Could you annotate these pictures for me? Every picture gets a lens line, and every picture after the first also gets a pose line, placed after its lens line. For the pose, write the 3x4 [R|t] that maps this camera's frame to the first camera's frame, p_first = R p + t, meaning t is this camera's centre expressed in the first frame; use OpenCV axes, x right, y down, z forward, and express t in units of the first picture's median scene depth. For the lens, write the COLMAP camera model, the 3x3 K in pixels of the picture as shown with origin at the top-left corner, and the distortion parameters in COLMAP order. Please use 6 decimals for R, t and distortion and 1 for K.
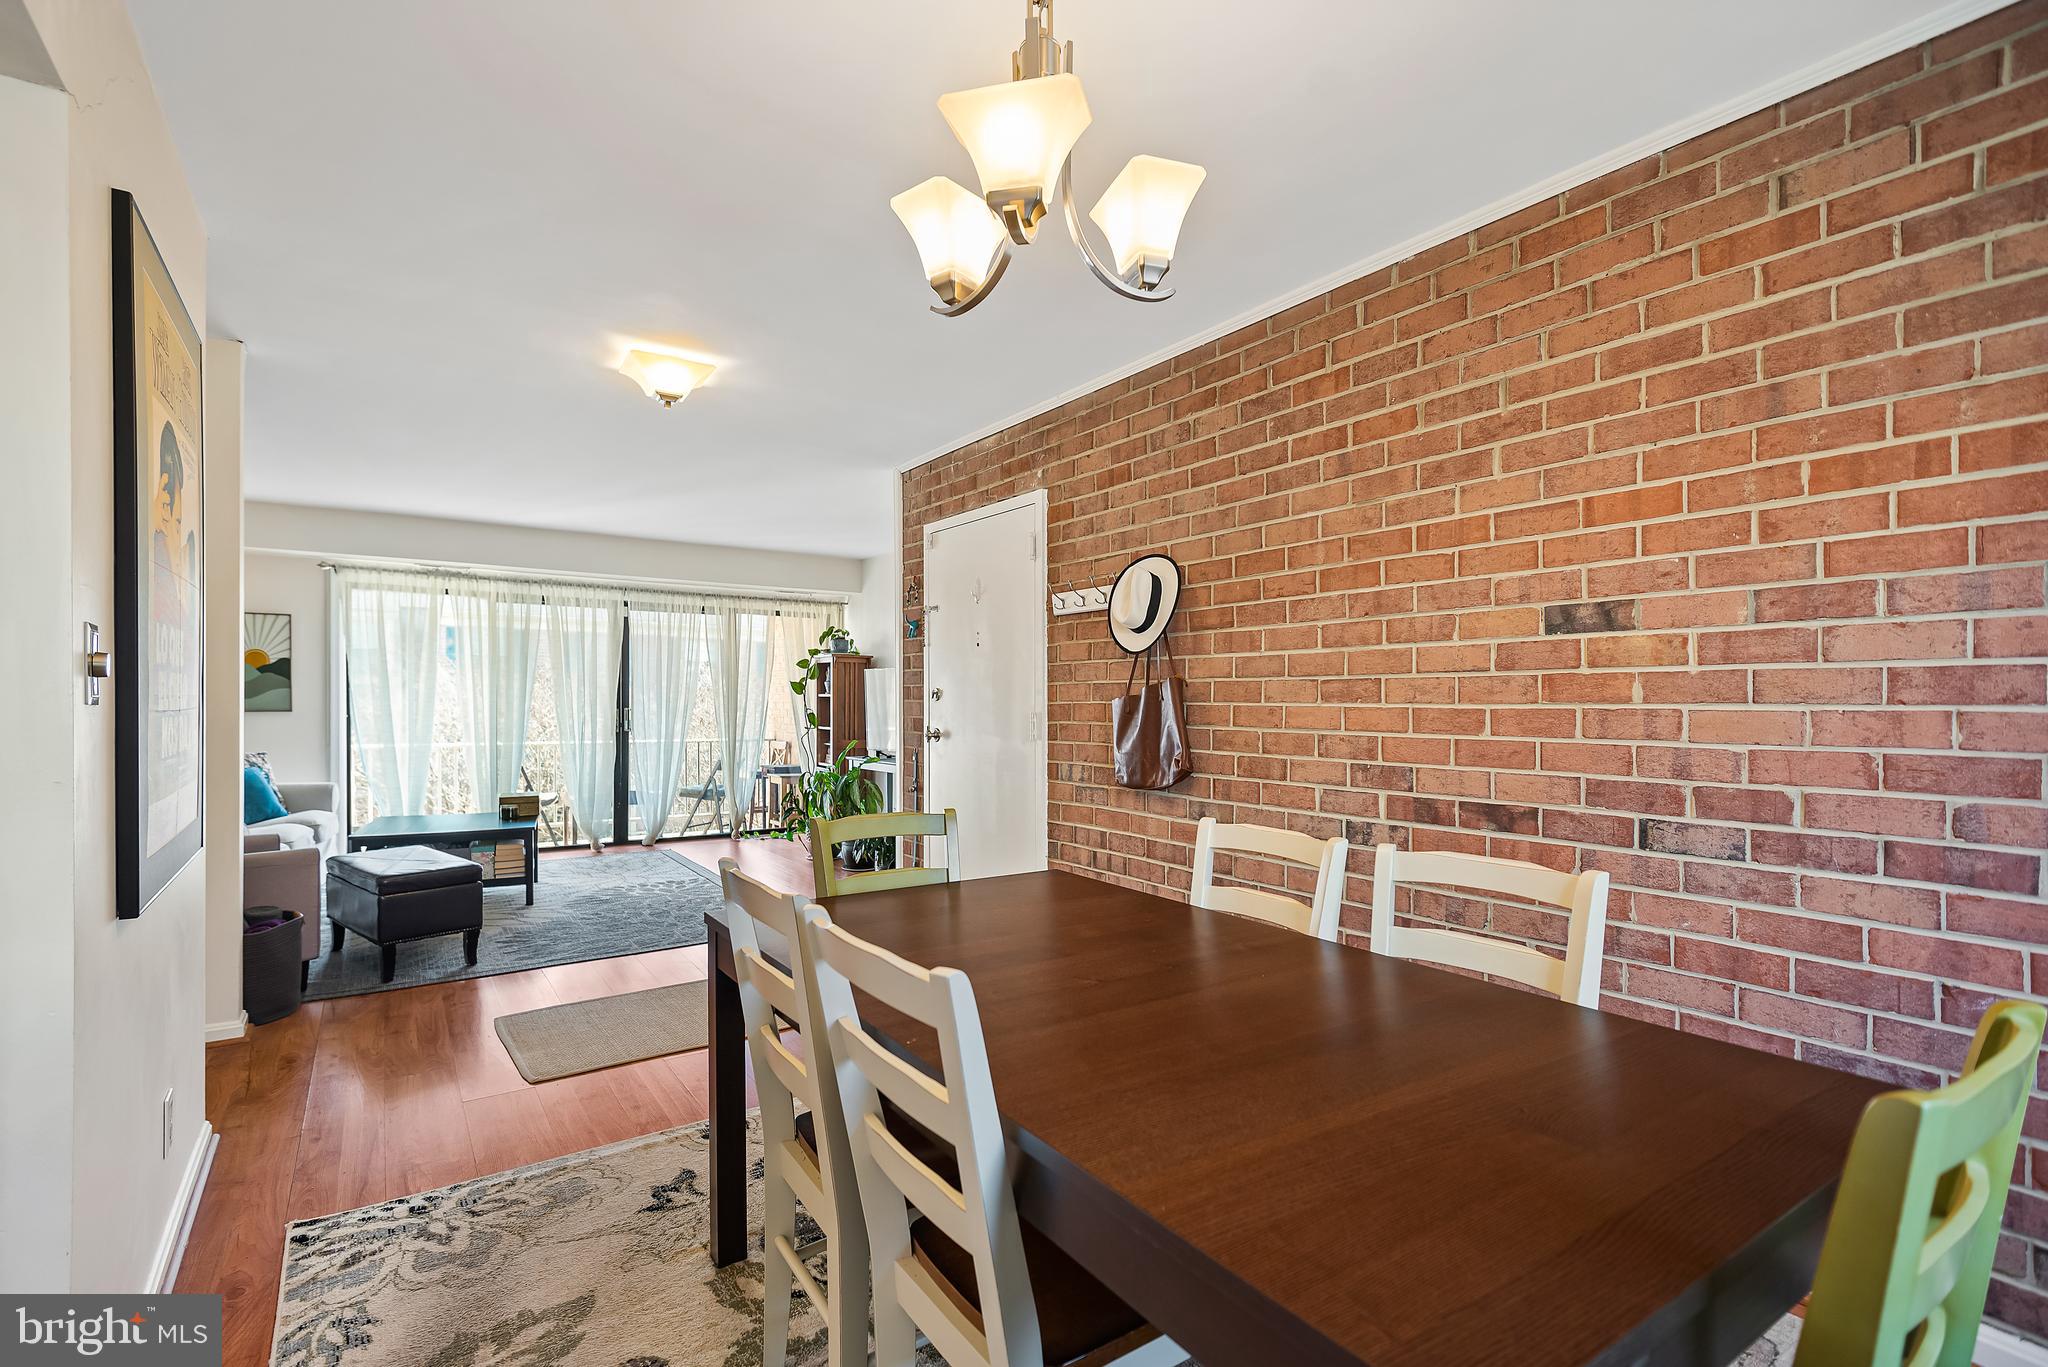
lens RADIAL K [[934.2, 0, 1021.4], [0, 934.2, 707.8], [0, 0, 1]] dist [0.045003, -0.030935]
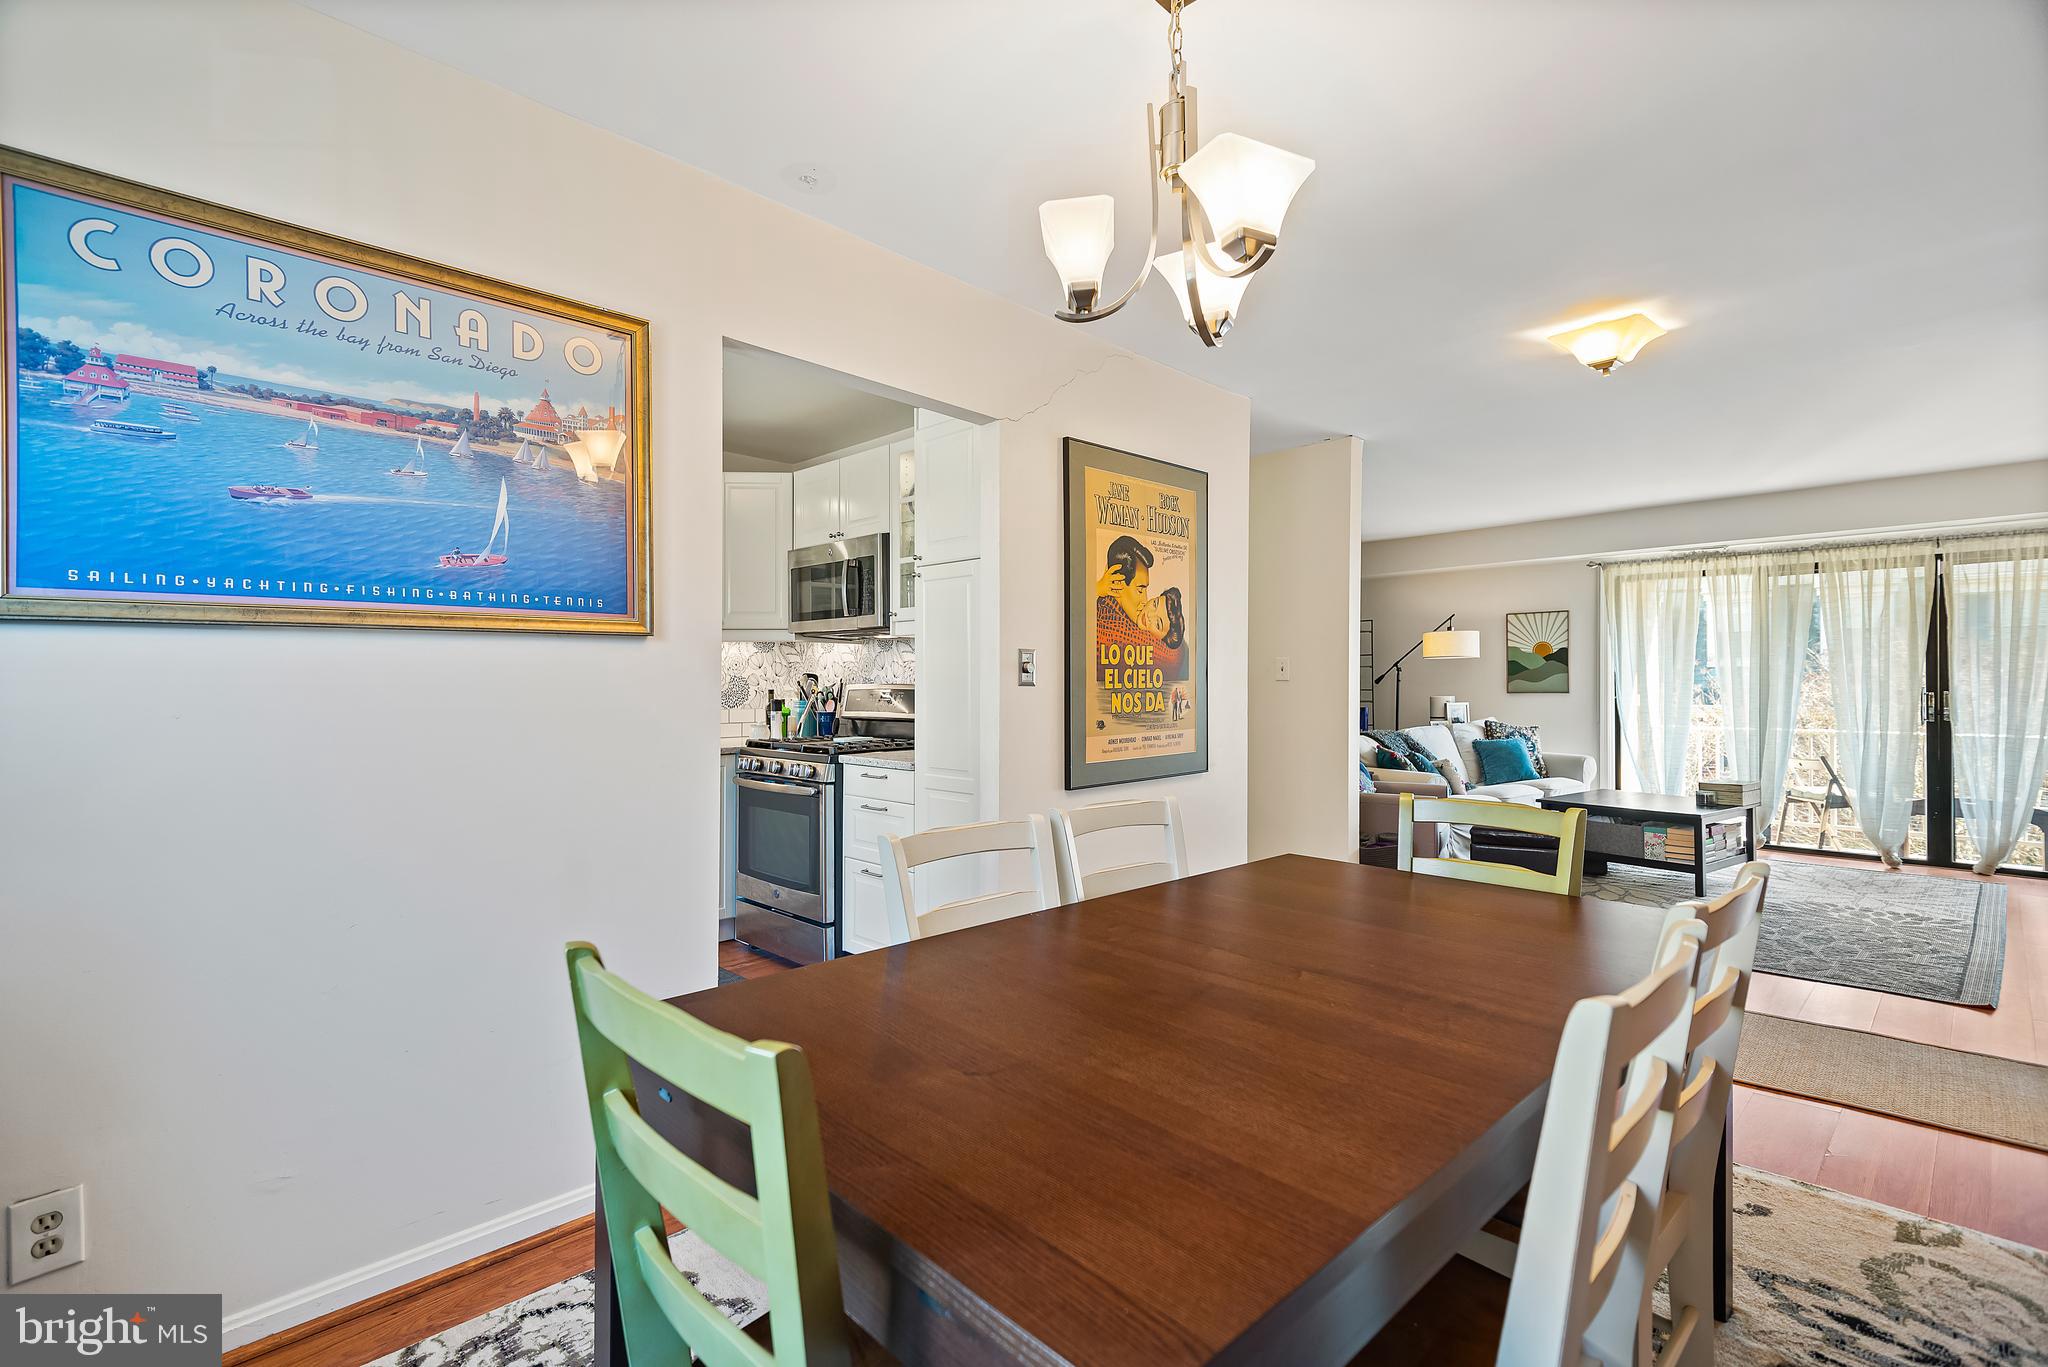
lens RADIAL K [[934.2, 0, 1021.4], [0, 934.2, 707.8], [0, 0, 1]] dist [0.045003, -0.030935]
pose [[0.168361, 0.018818, -0.985546, 0.575768], [-0.003364, 0.999823, 0.018515, 0.007943], [0.985720, 0.000198, 0.168394, 0.325688]]
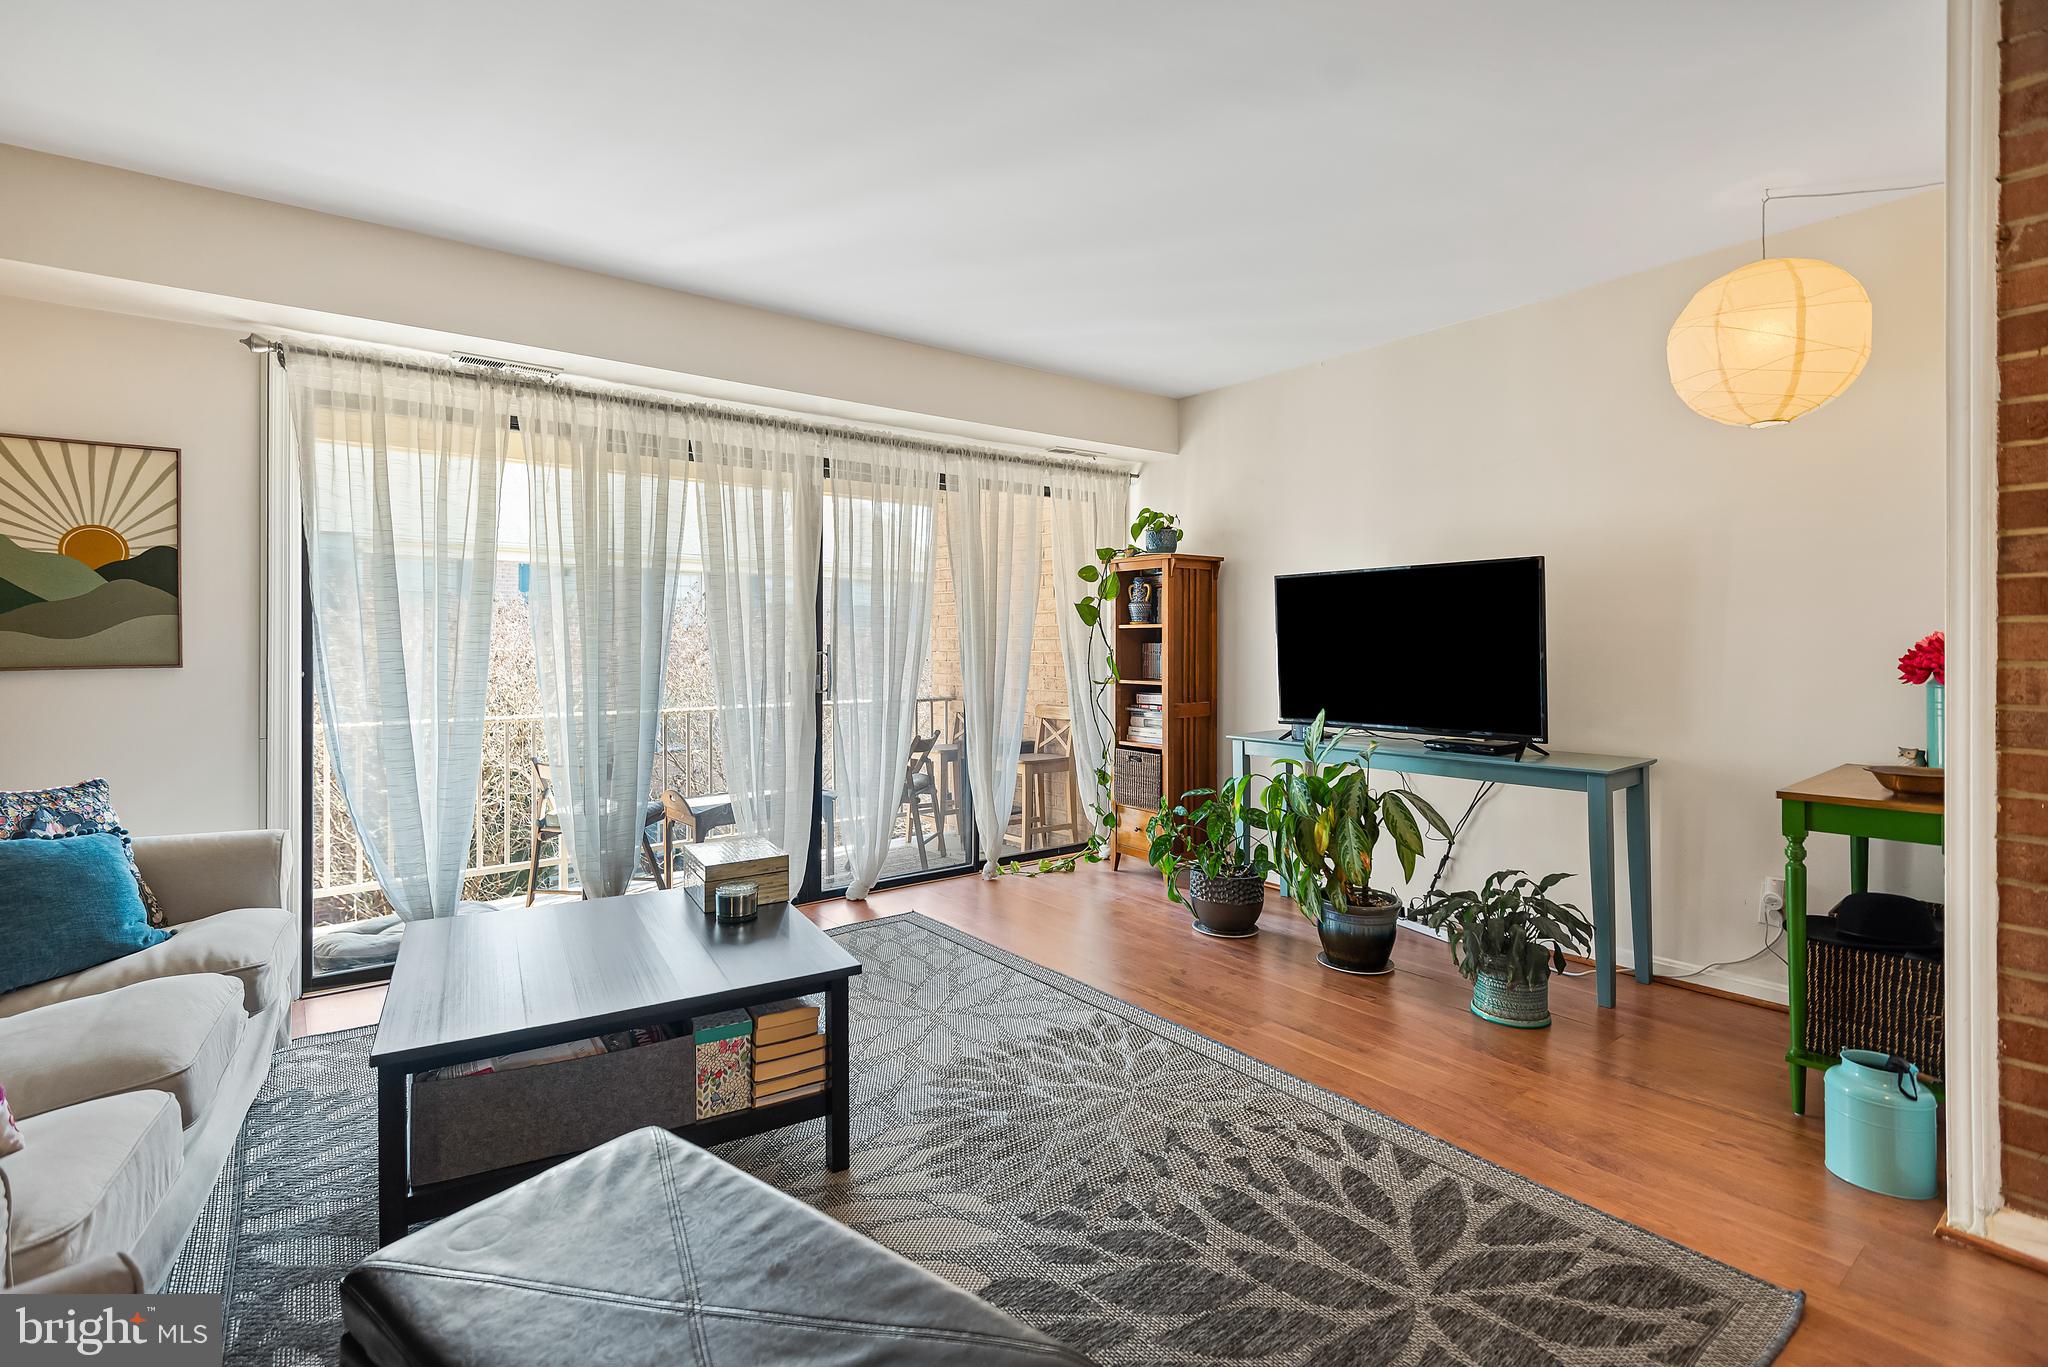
lens RADIAL K [[926.7, 0, 1017.5], [0, 926.7, 647.6], [0, 0, 1]] dist [0.038646, -0.018104]
pose [[0.997655, -0.009167, 0.067823, -0.917001], [0.009330, 0.999954, -0.002087, 0.000442], [-0.067801, 0.002715, 0.997695, 1.194497]]
